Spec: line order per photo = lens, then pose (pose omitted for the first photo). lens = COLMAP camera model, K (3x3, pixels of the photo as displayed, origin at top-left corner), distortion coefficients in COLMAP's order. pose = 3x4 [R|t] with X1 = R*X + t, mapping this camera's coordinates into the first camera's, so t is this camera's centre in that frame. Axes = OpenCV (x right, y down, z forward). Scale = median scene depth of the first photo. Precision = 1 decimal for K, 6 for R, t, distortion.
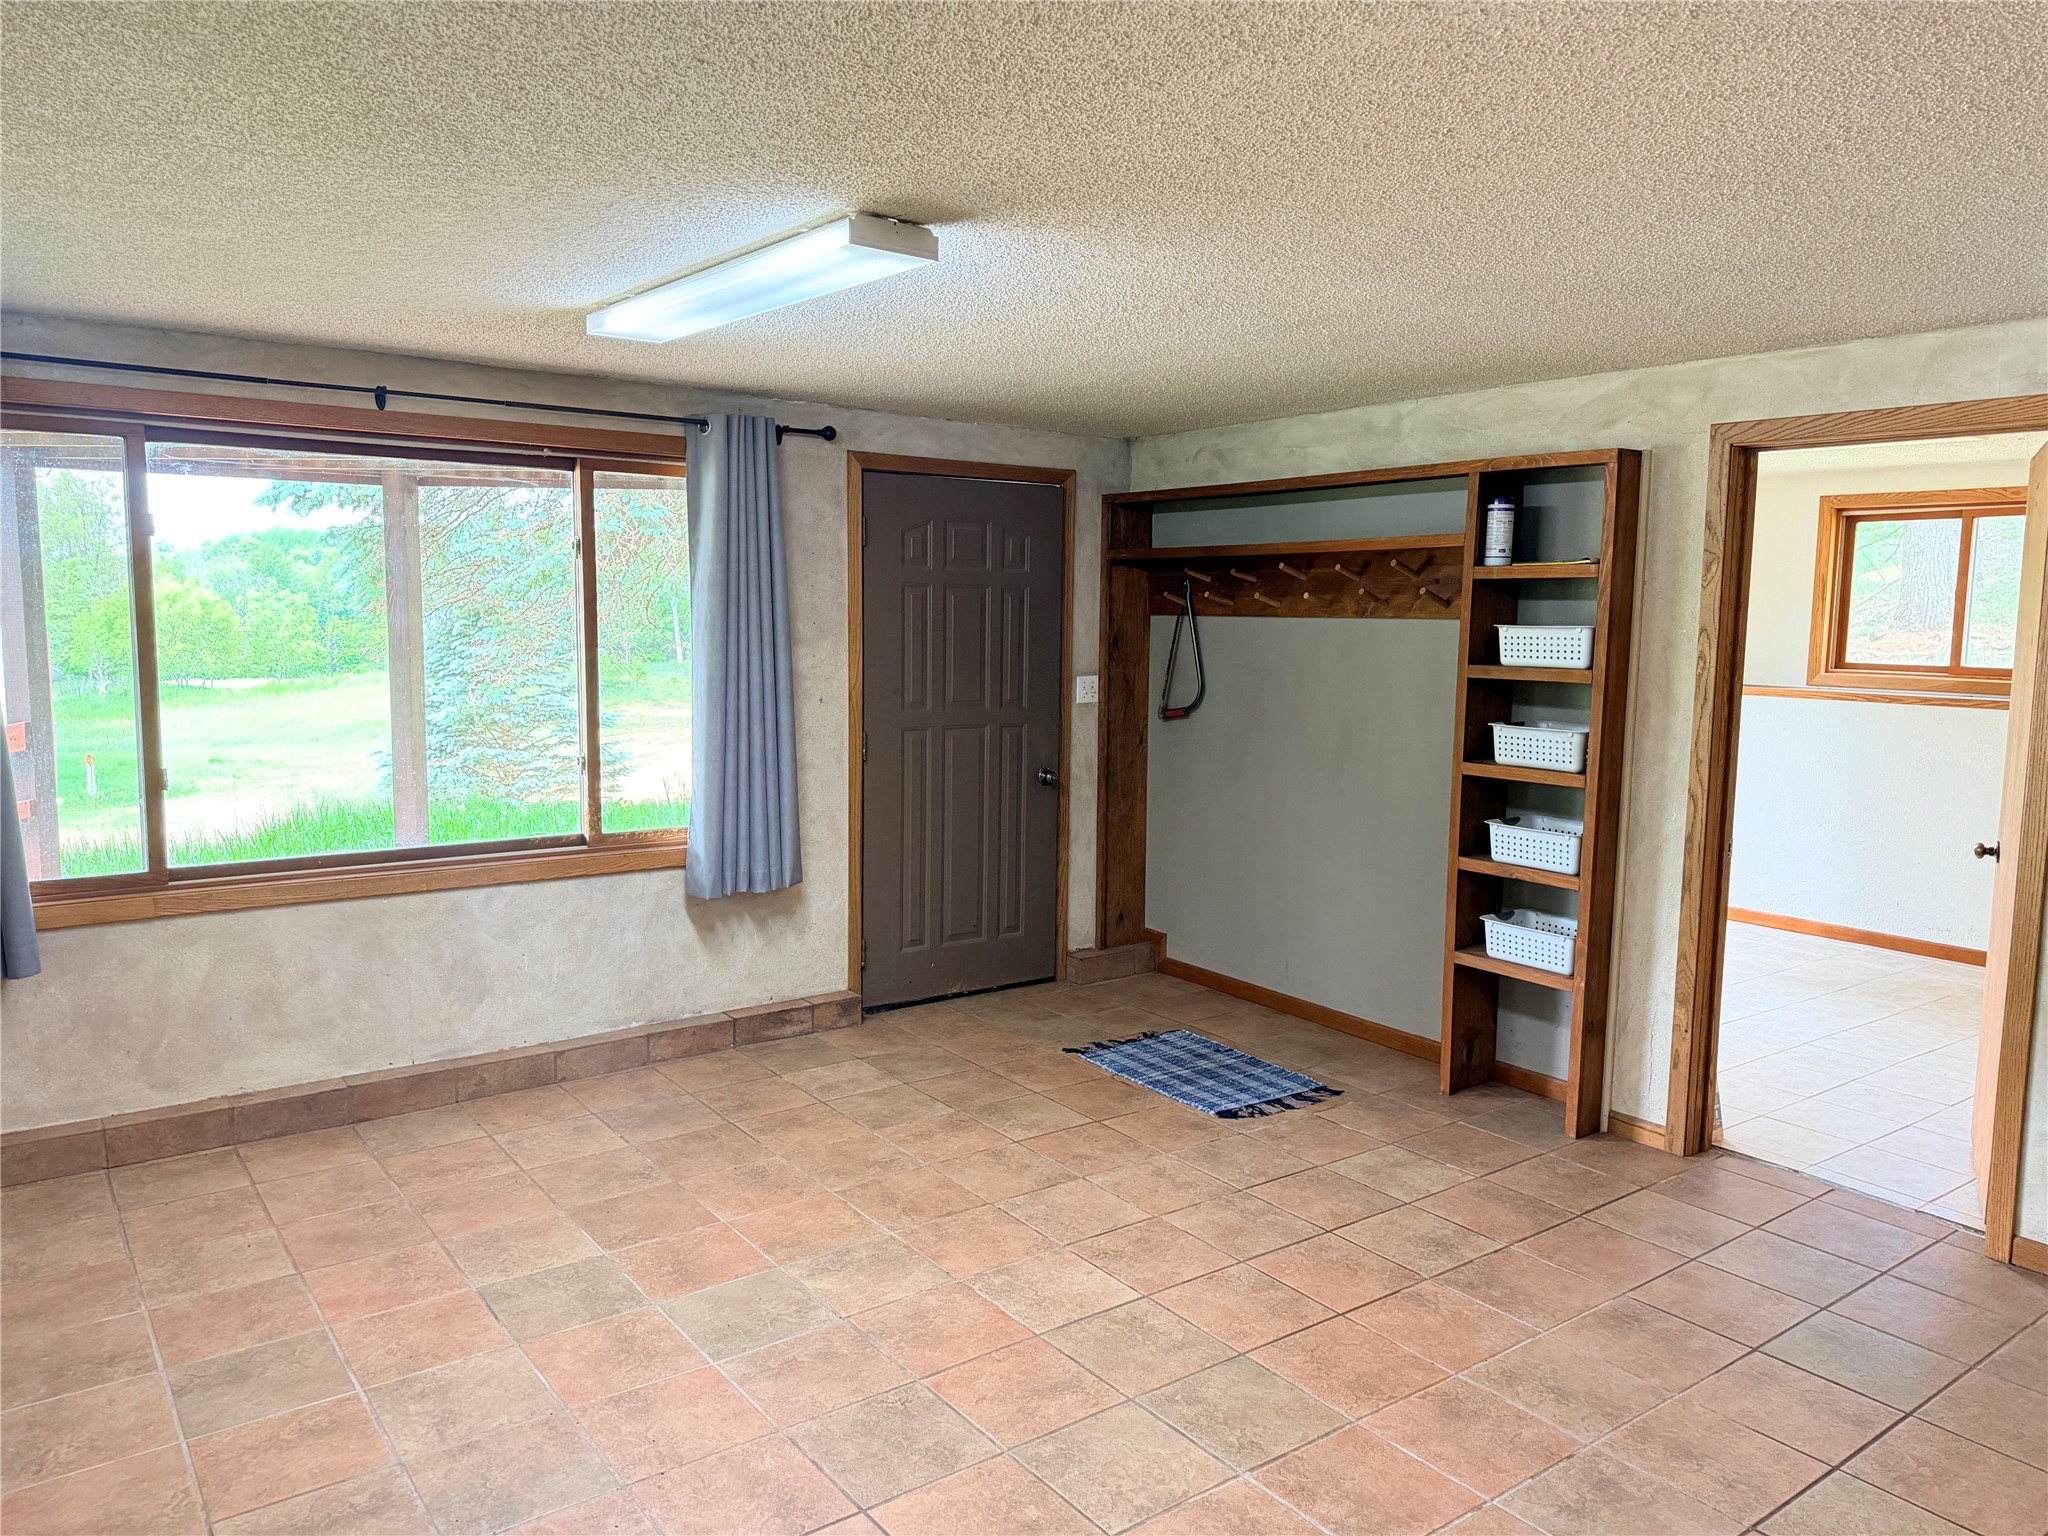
lens RADIAL K [[1440.7, 0, 1021.4], [0, 1440.7, 767.4], [0, 0, 1]] dist [0.073061, -0.078874]
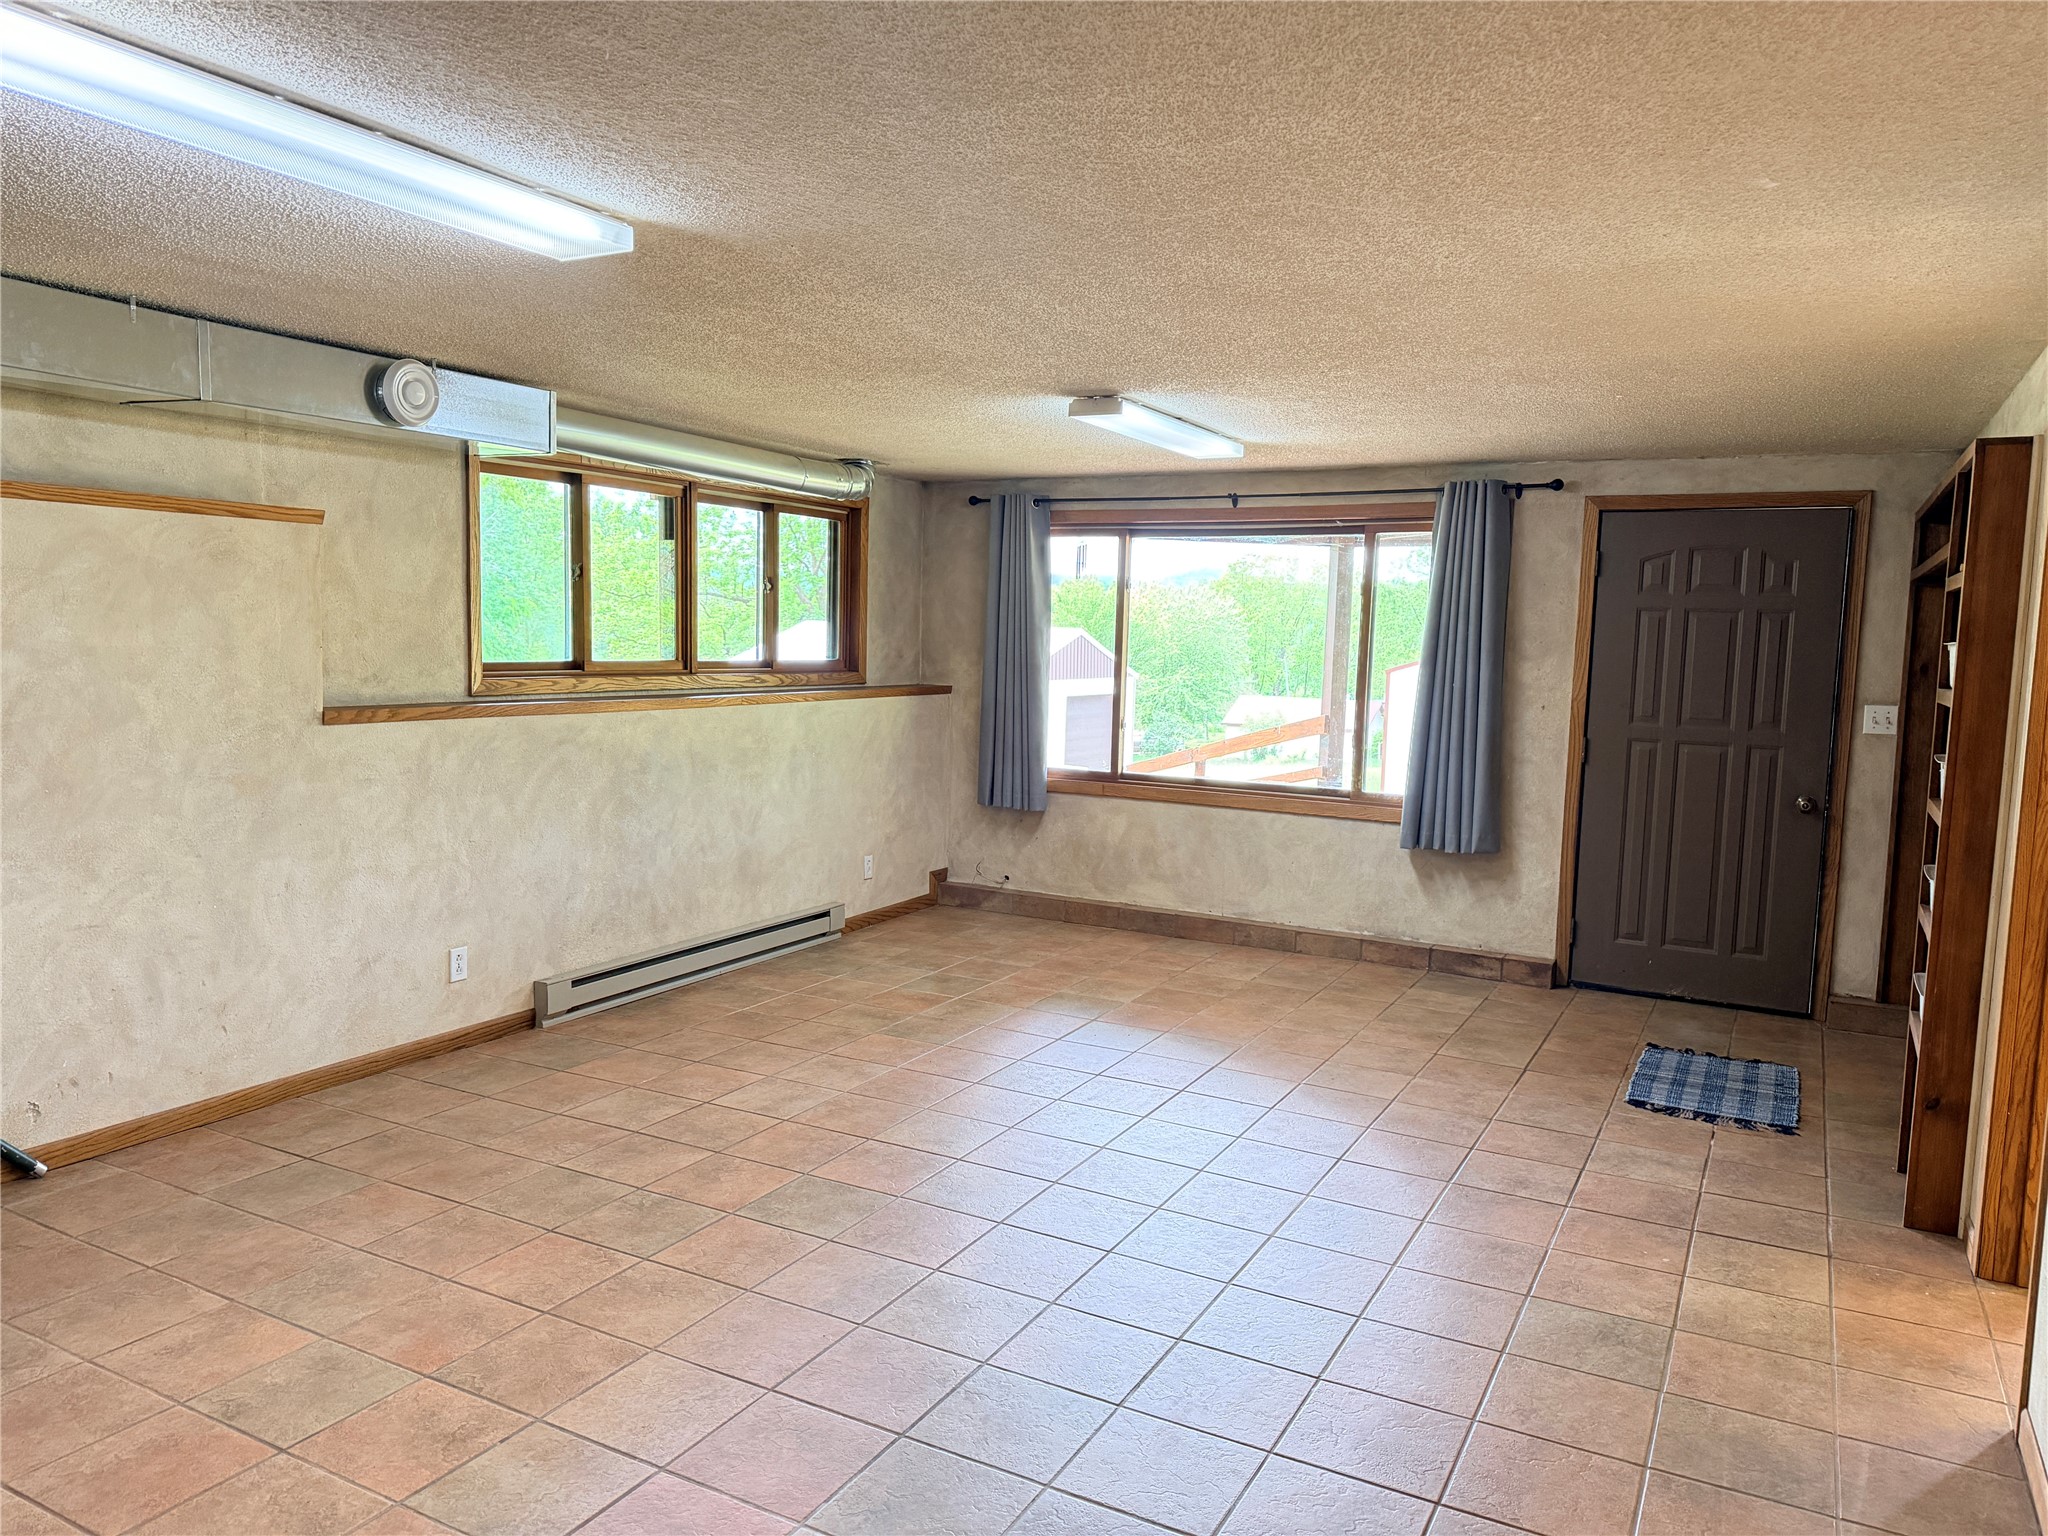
lens RADIAL K [[1440.7, 0, 999.9], [0, 1440.7, 764.2], [0, 0, 1]] dist [0.073061, -0.078874]
pose [[0.400642, 0.079727, -0.912759, 0.835182], [-0.122311, 0.991945, 0.032957, 0.016178], [0.908034, 0.098436, 0.407166, 0.115727]]
